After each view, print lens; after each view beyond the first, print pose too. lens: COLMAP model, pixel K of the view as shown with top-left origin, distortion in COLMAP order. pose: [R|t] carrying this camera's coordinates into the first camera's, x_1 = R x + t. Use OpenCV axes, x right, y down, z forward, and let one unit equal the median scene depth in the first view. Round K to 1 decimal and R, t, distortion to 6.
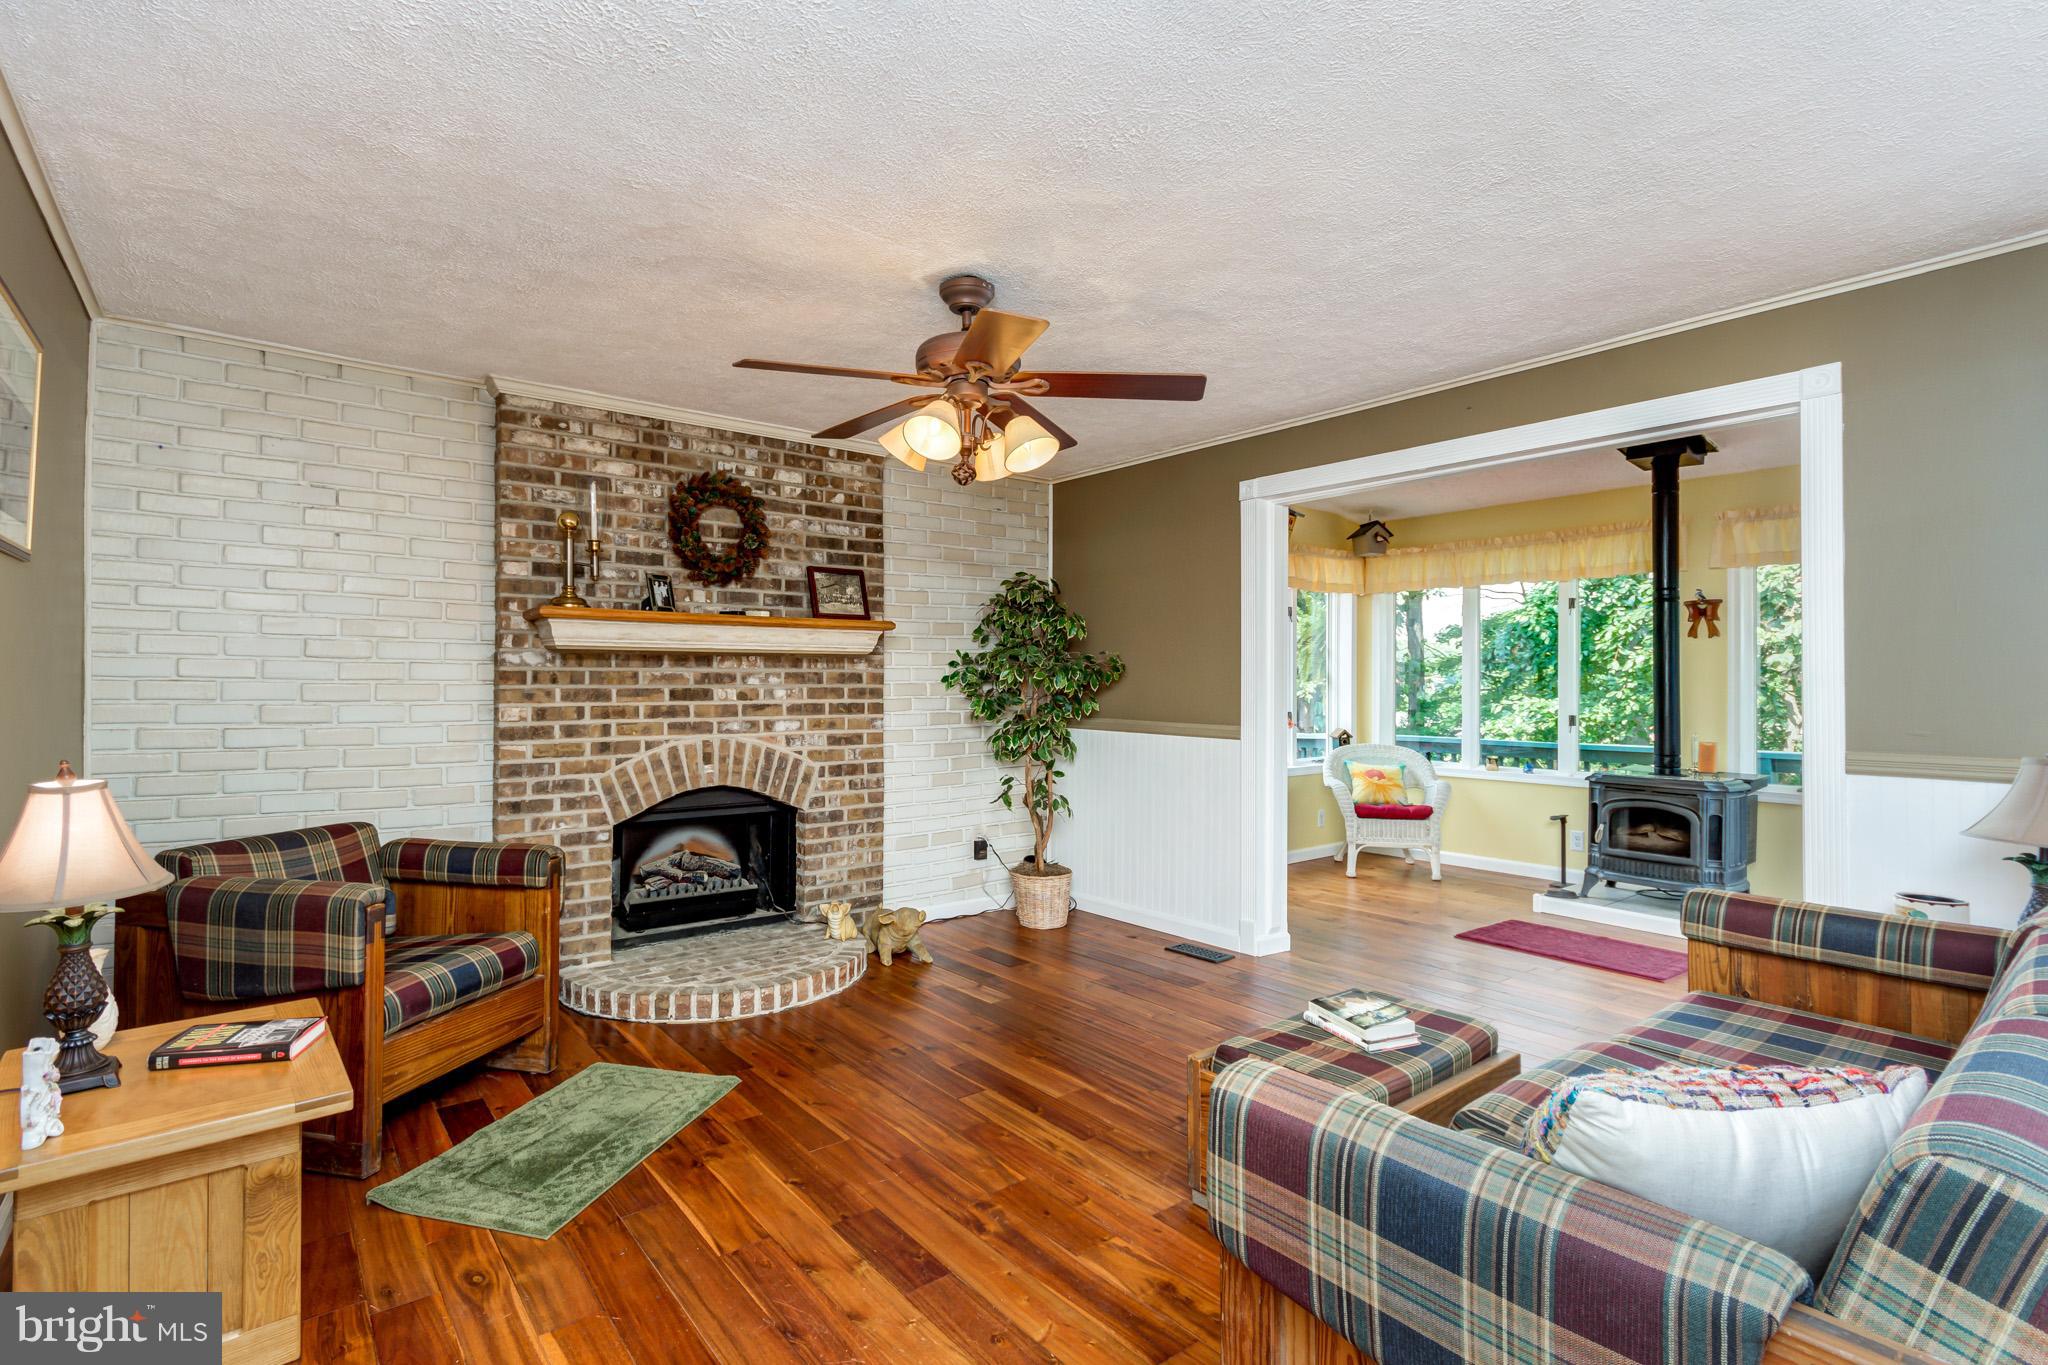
lens RADIAL K [[962.8, 0, 952.7], [0, 962.8, 678.6], [0, 0, 1]] dist [0.029061, 0.000123]
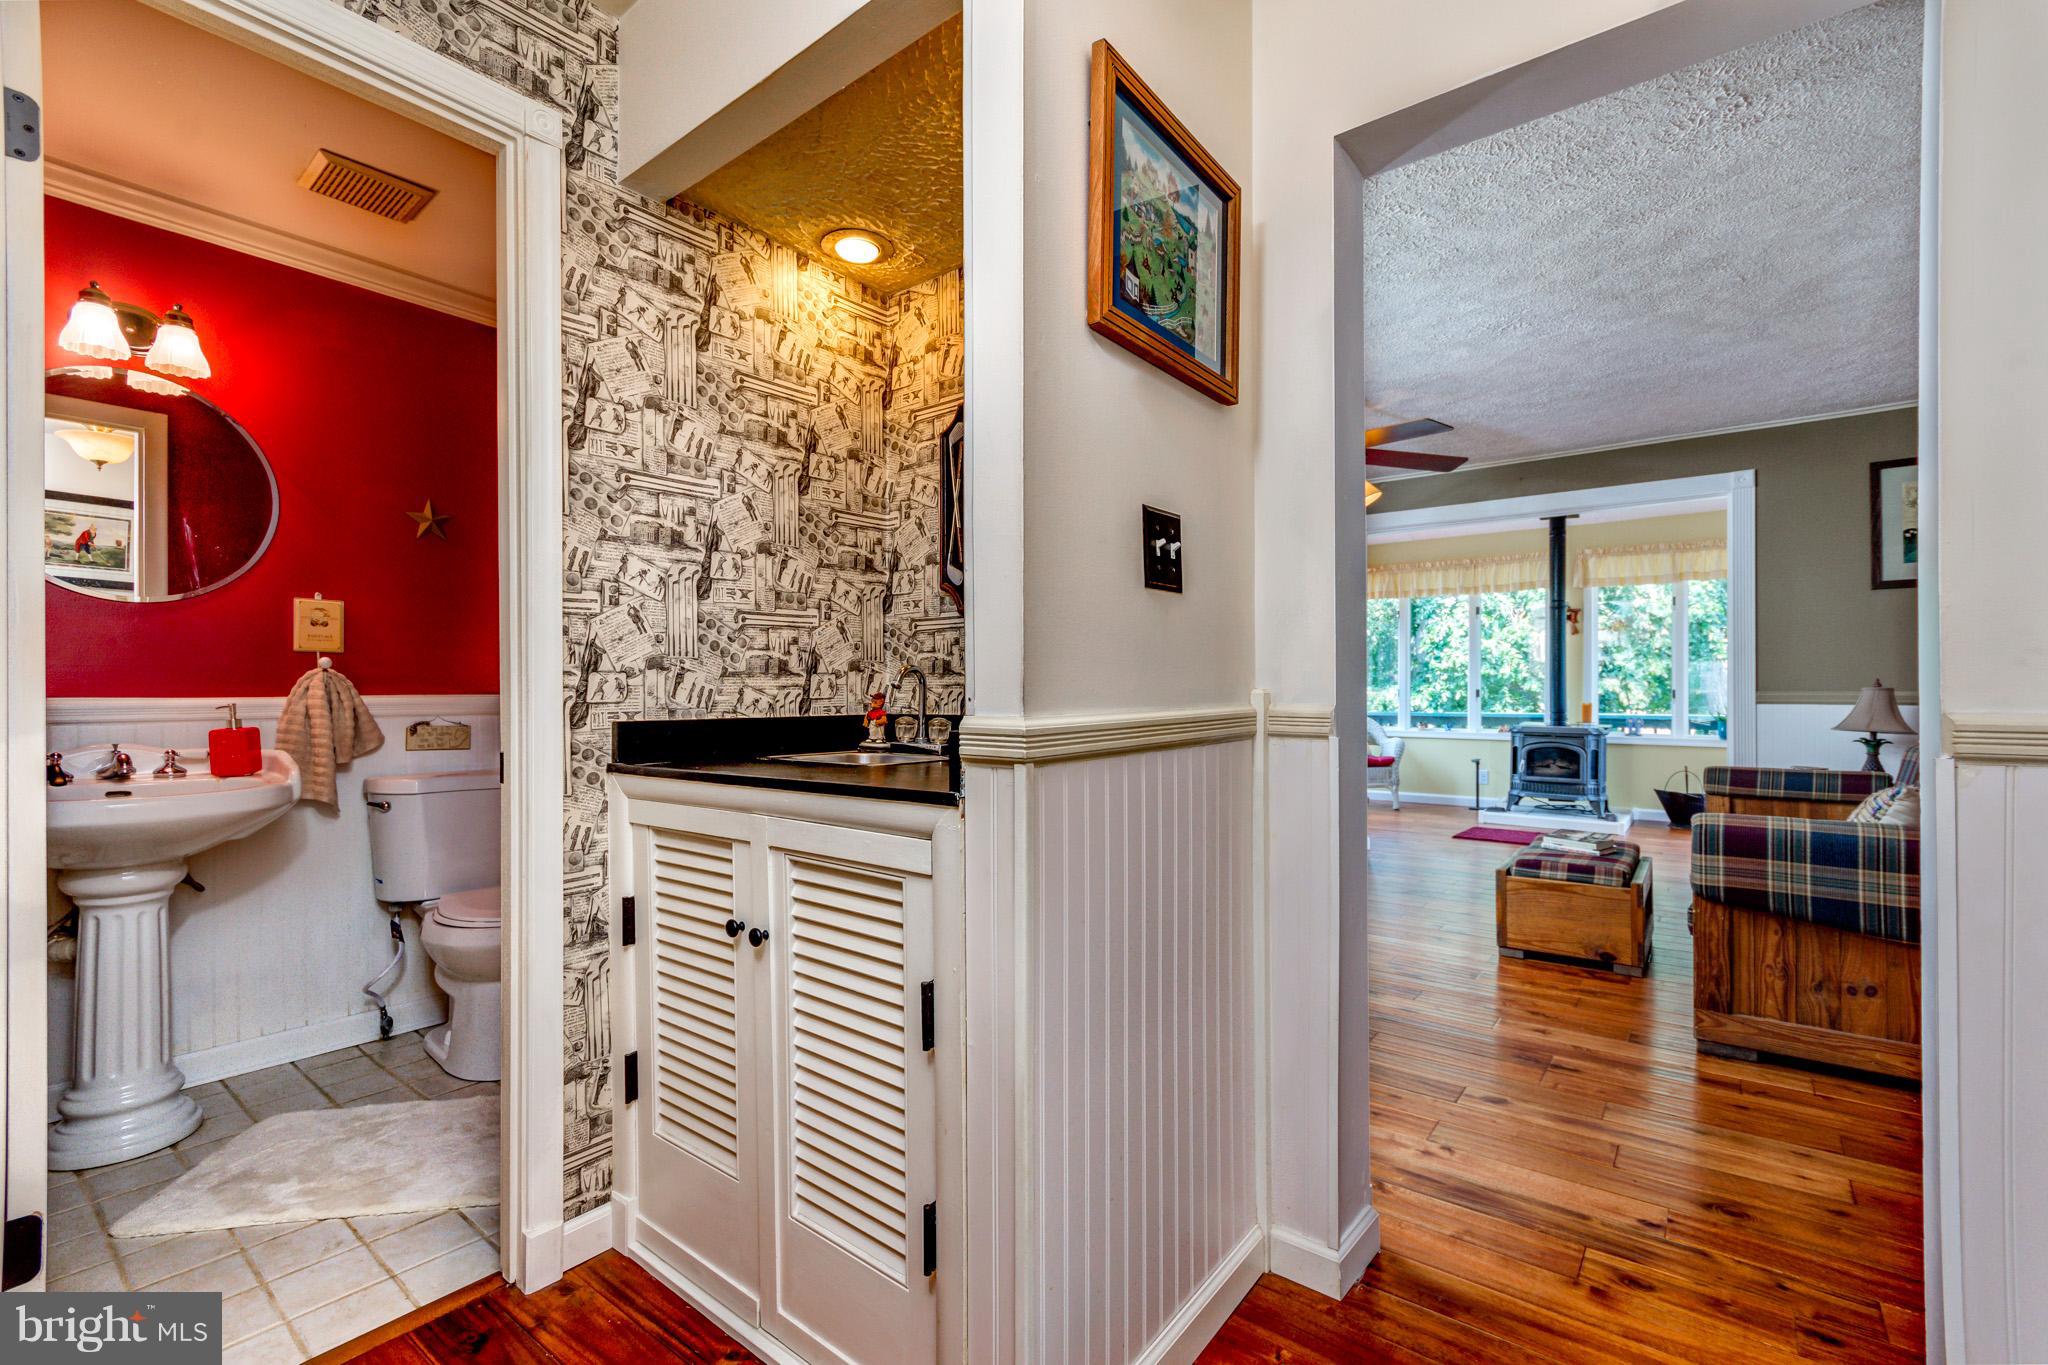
lens RADIAL K [[898.3, 0, 997.9], [0, 898.3, 683.2], [0, 0, 1]] dist [-0.001547, -0.000264]
pose [[0.973749, -0.001946, 0.227616, -0.328590], [0.001386, 0.999996, 0.002619, 0.023248], [-0.227620, -0.002235, 0.973747, -0.106340]]
